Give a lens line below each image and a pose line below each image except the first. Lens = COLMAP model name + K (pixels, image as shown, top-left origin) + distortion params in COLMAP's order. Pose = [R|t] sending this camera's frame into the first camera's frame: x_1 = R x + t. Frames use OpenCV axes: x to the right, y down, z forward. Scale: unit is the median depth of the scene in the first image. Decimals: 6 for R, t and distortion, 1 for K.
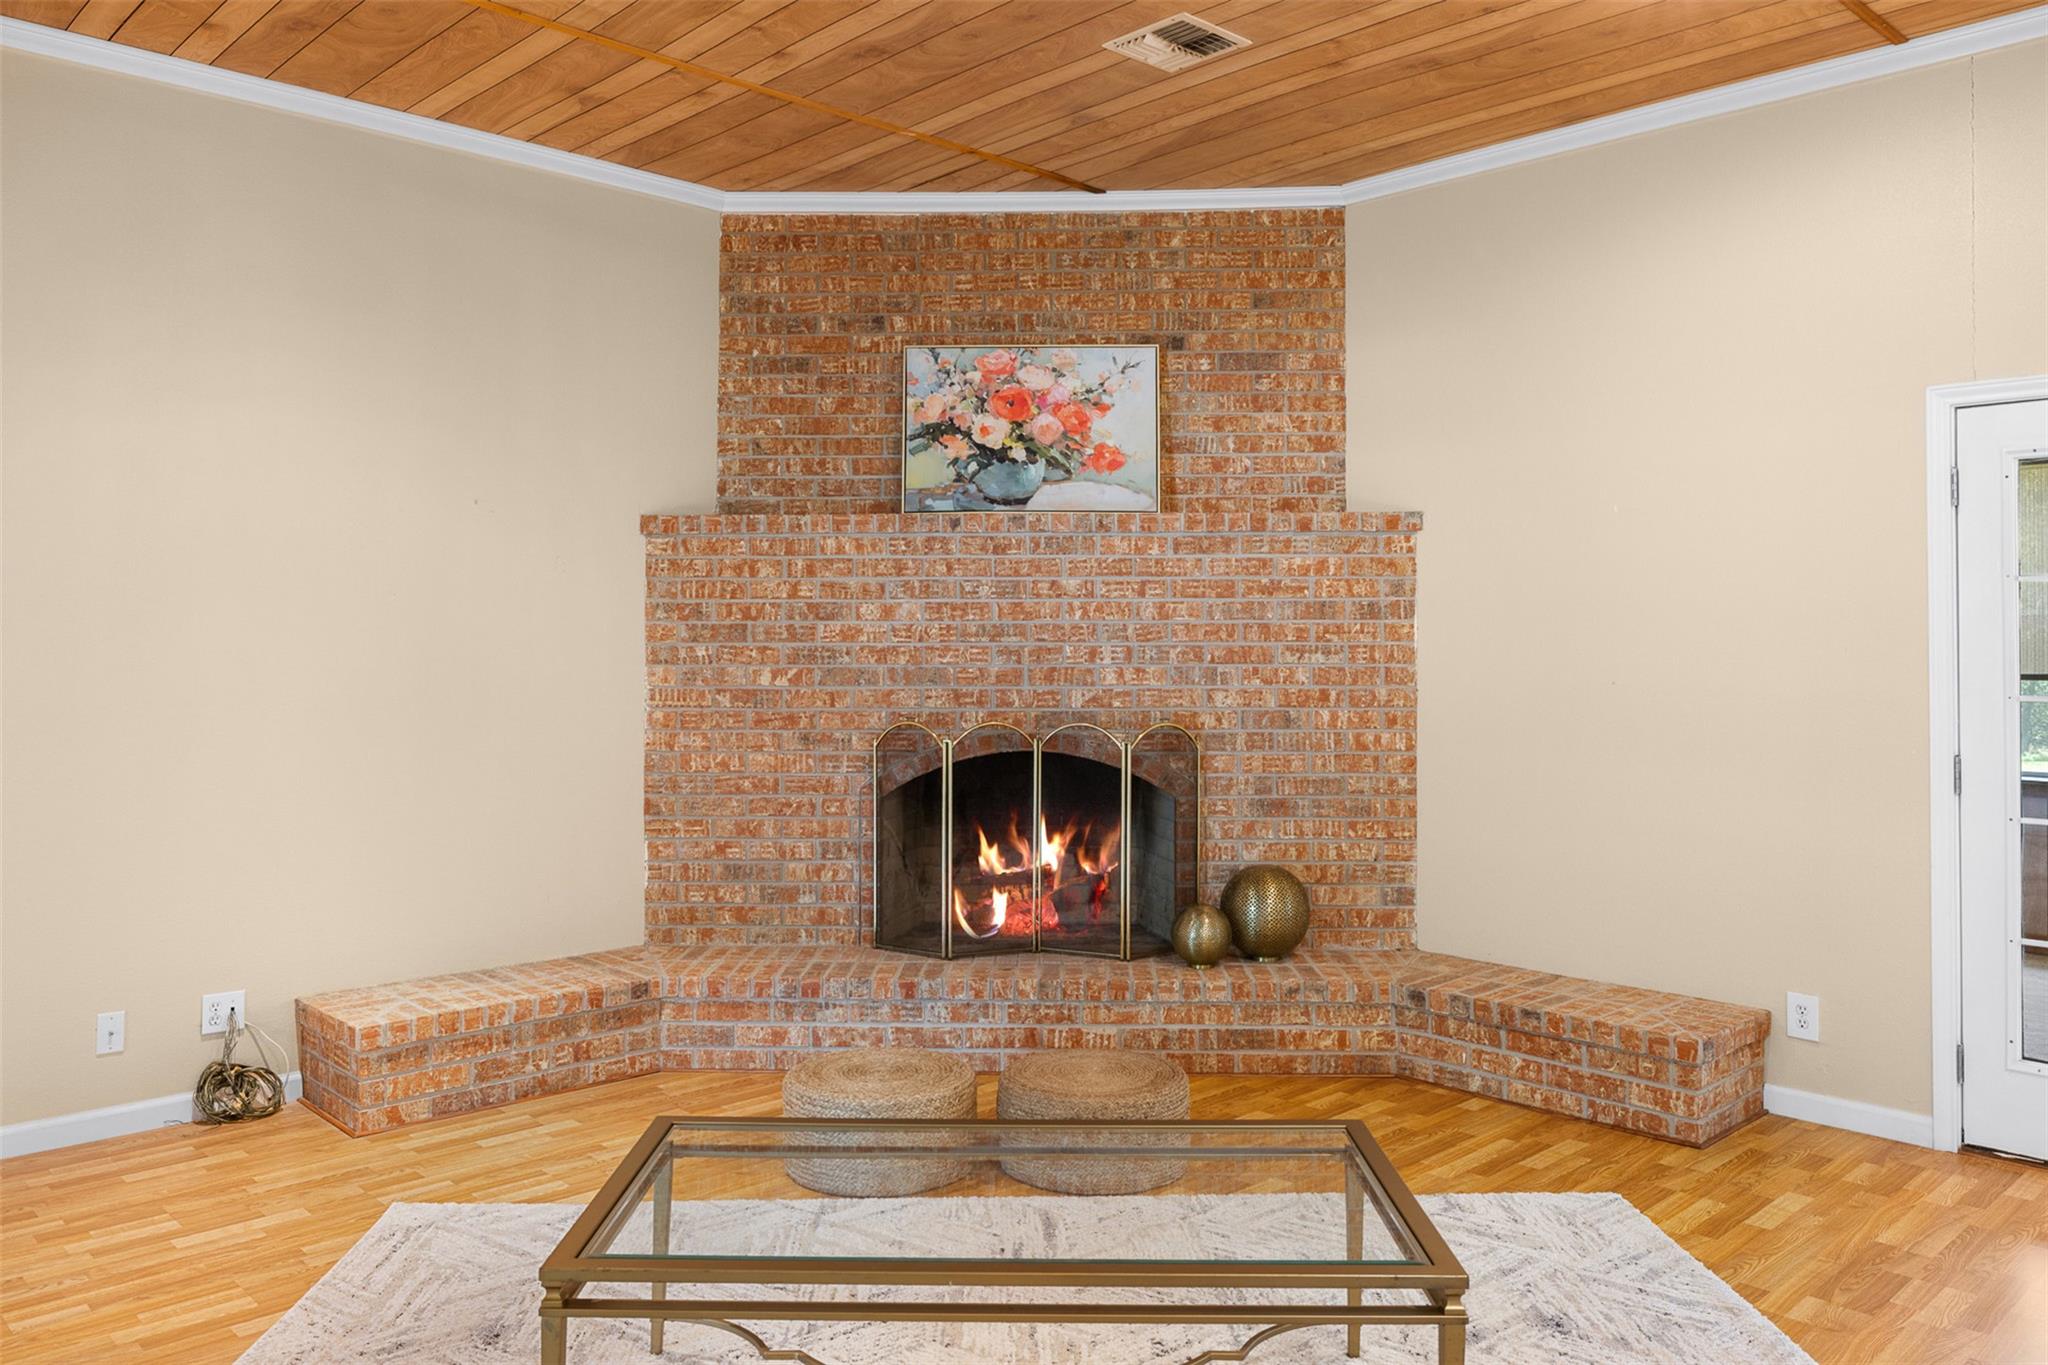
lens RADIAL K [[1518.3, 0, 1072.4], [0, 1518.3, 619.4], [0, 0, 1]] dist [-0.002460, -0.001708]
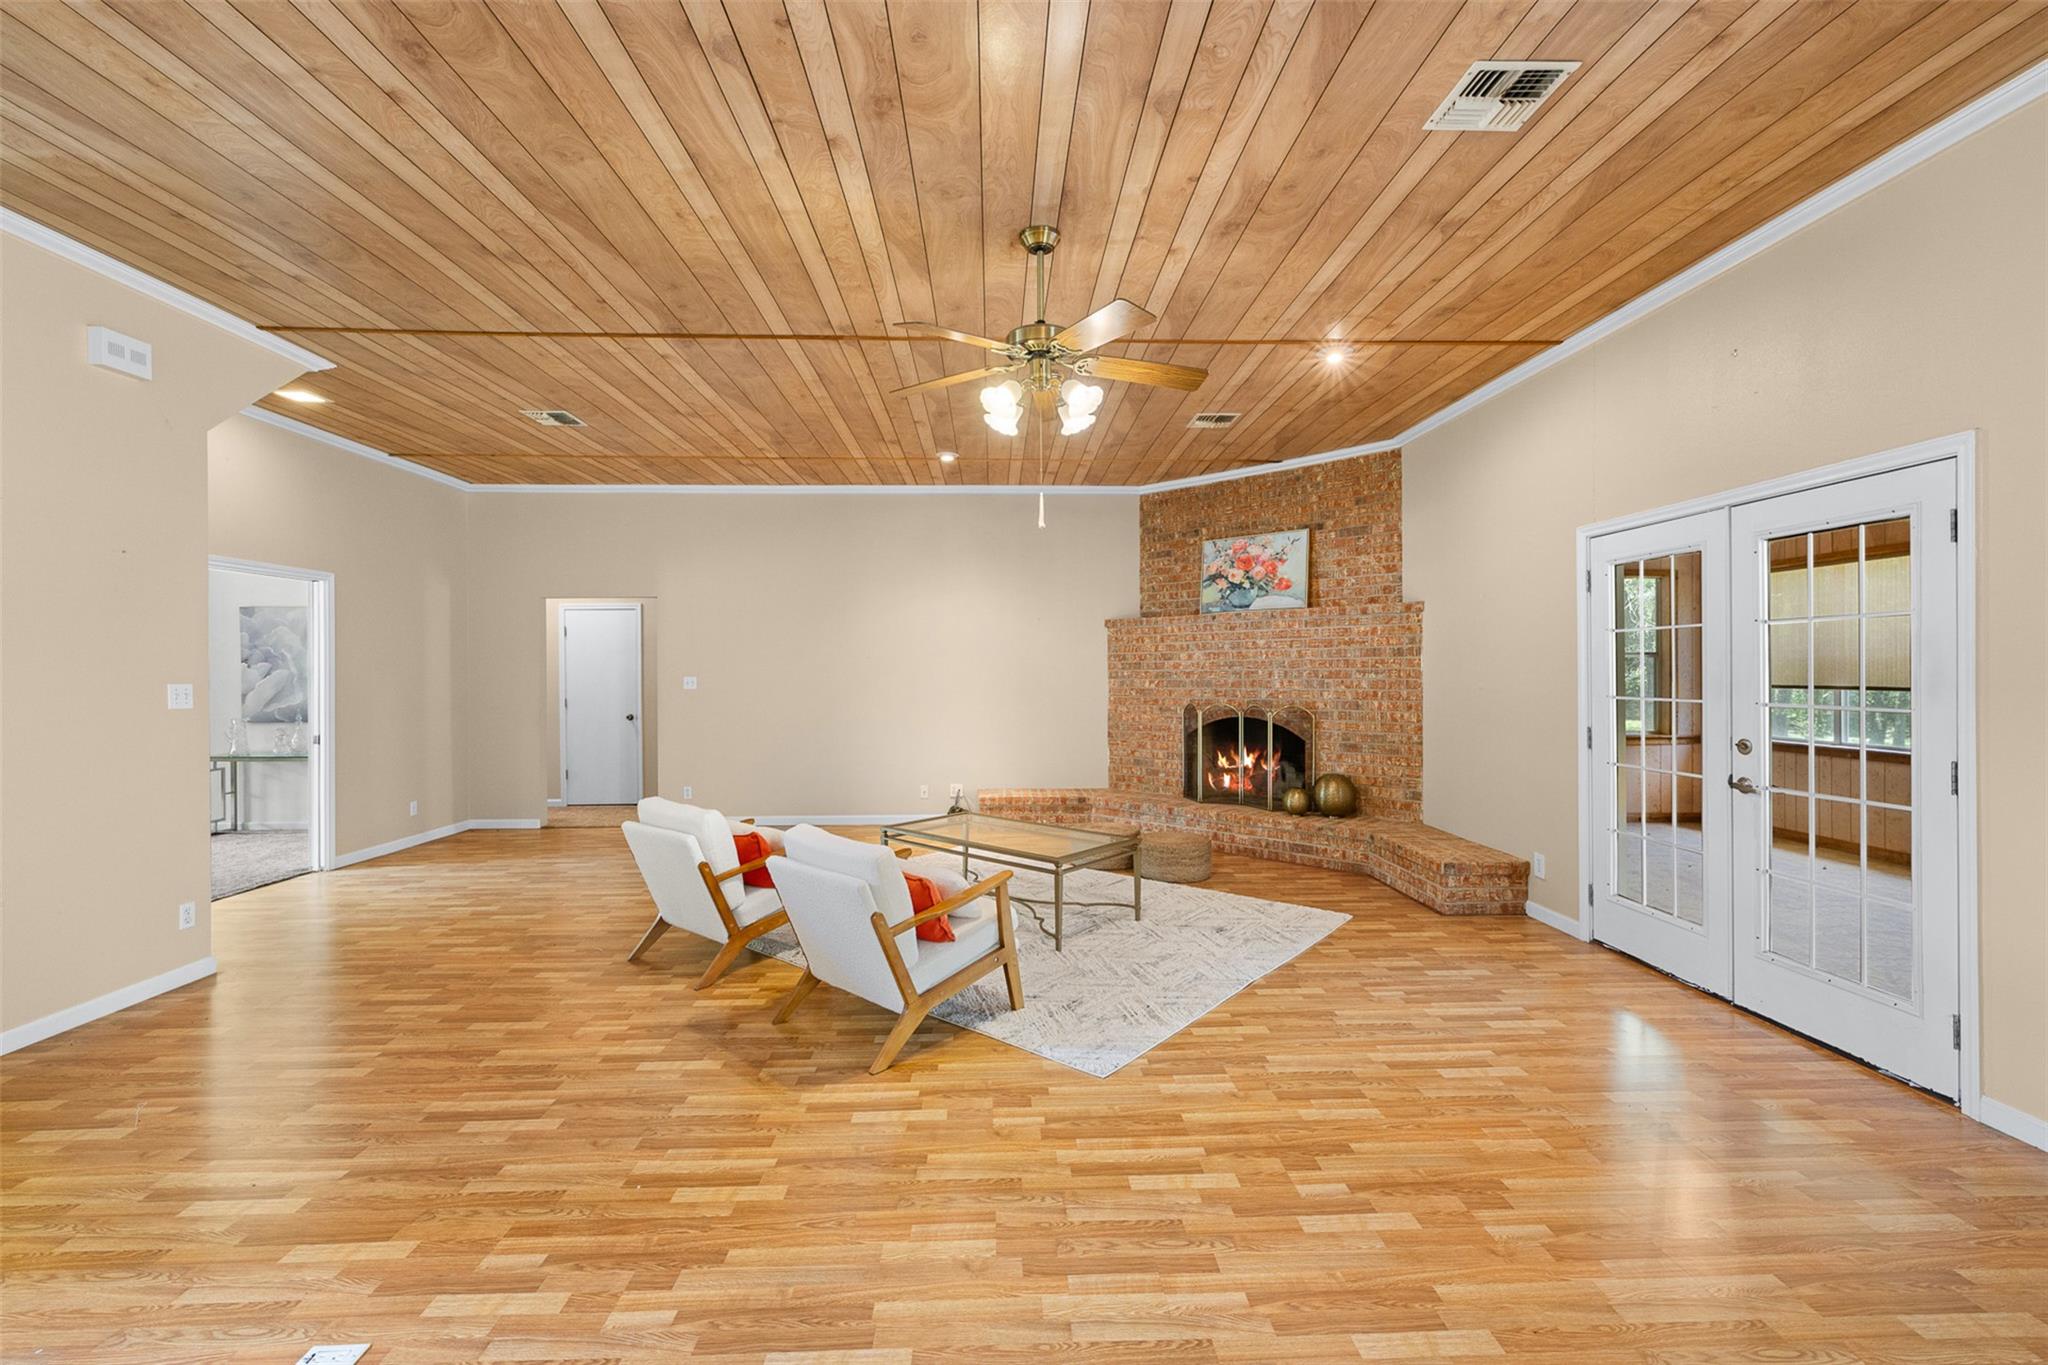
lens RADIAL K [[866.2, 0, 1023.2], [0, 866.2, 665.0], [0, 0, 1]] dist [0.002459, -0.004450]
pose [[0.746815, -0.009345, -0.664967, 0.582969], [0.015570, 0.999873, 0.003435, -0.000275], [0.664850, -0.012919, 0.746865, -0.181043]]
